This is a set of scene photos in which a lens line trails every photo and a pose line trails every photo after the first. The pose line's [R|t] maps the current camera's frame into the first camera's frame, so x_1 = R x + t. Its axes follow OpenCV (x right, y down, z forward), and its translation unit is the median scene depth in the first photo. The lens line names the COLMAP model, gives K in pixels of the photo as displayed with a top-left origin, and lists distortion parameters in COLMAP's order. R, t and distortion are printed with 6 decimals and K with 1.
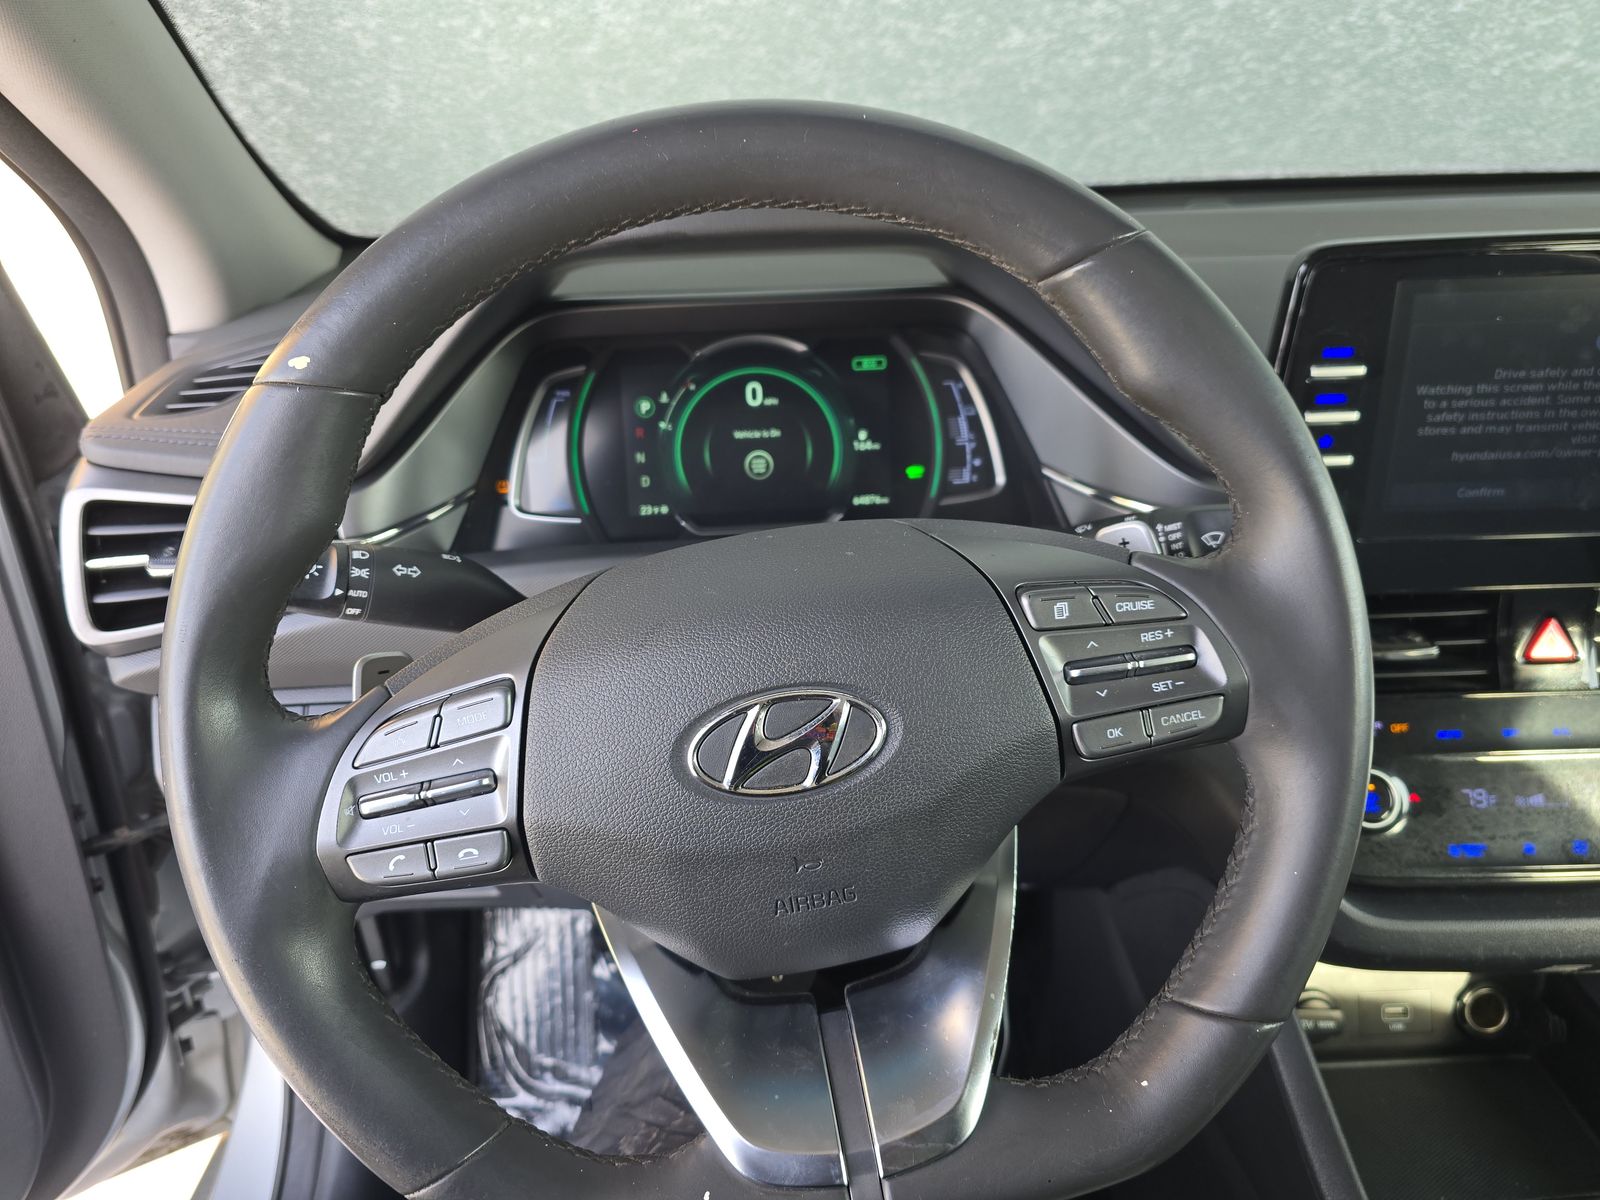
lens RADIAL K [[1110.3, 0, 800.0], [0, 1110.3, 600.0], [0, 0, 1]] dist [0.008861, -0.005717]
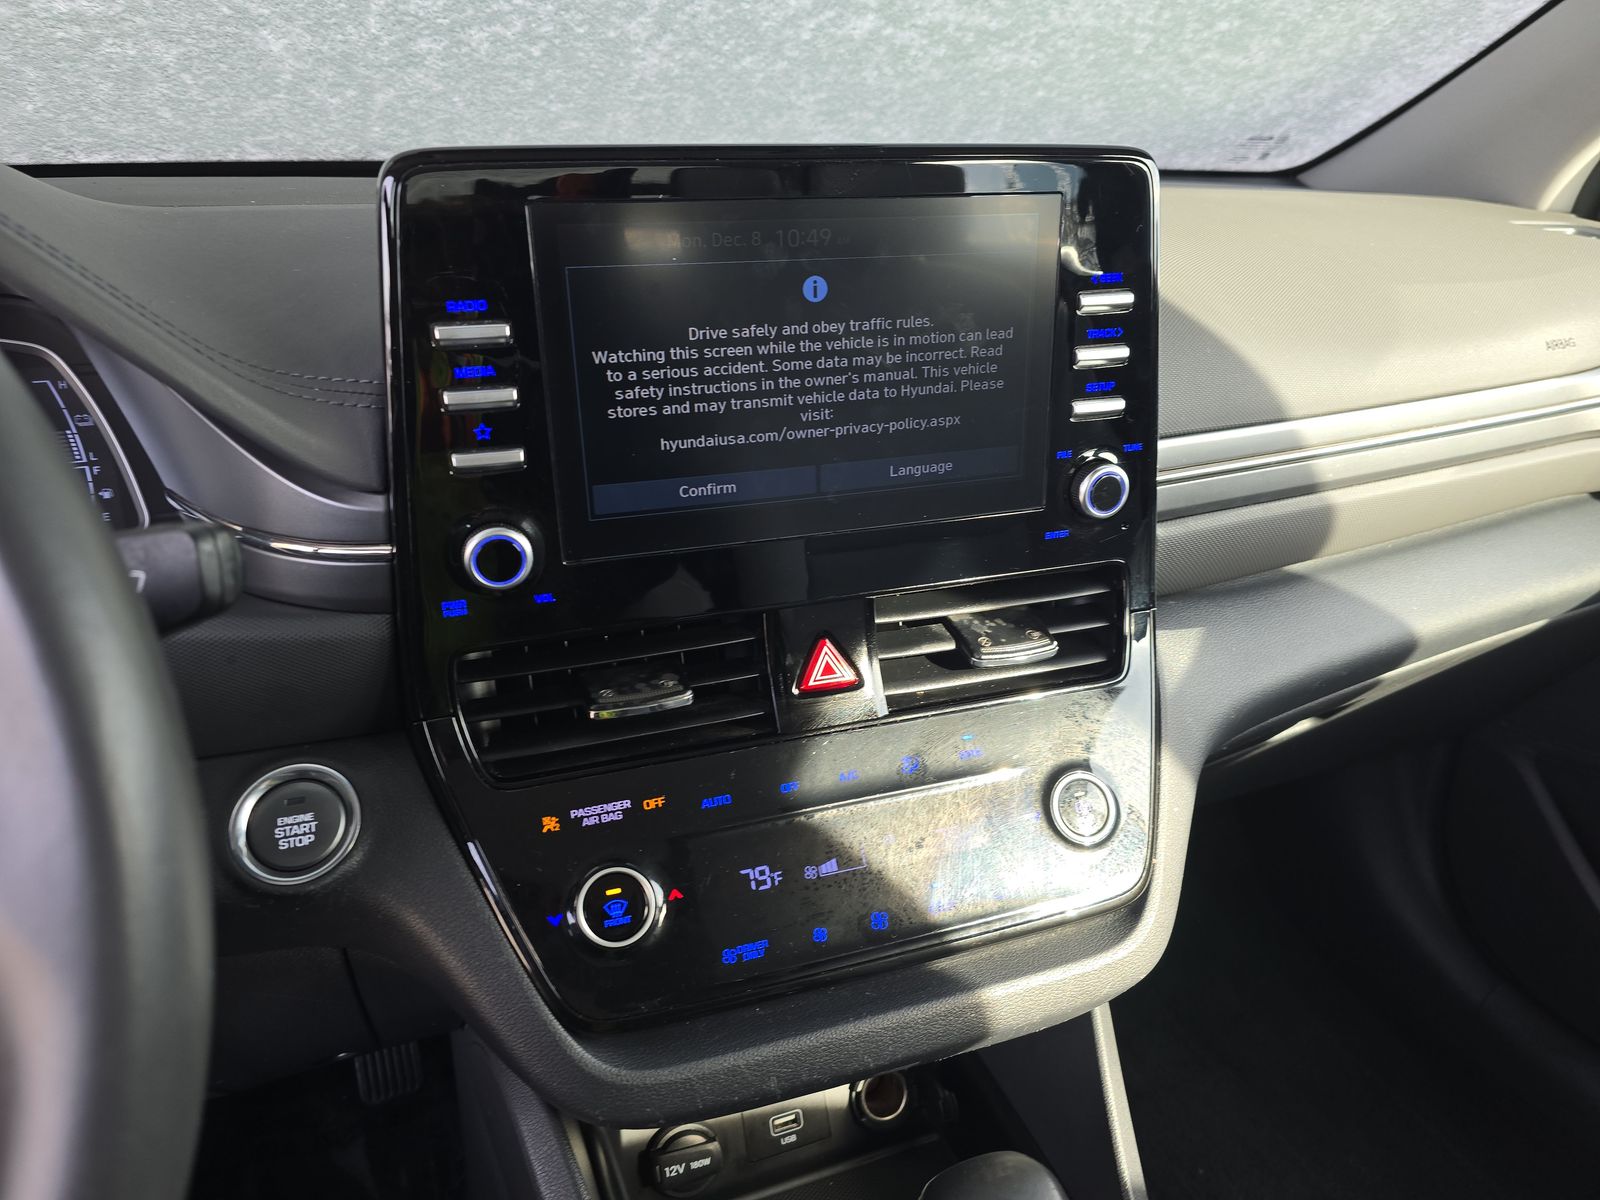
lens RADIAL K [[1051.0, 0, 800.0], [0, 1051.0, 600.0], [0, 0, 1]] dist [0.095299, -0.094596]
pose [[0.945498, -0.096071, 0.311133, 0.443823], [0.108666, 0.993804, -0.023359, 0.004576], [-0.306961, 0.055895, 0.950079, 0.288306]]
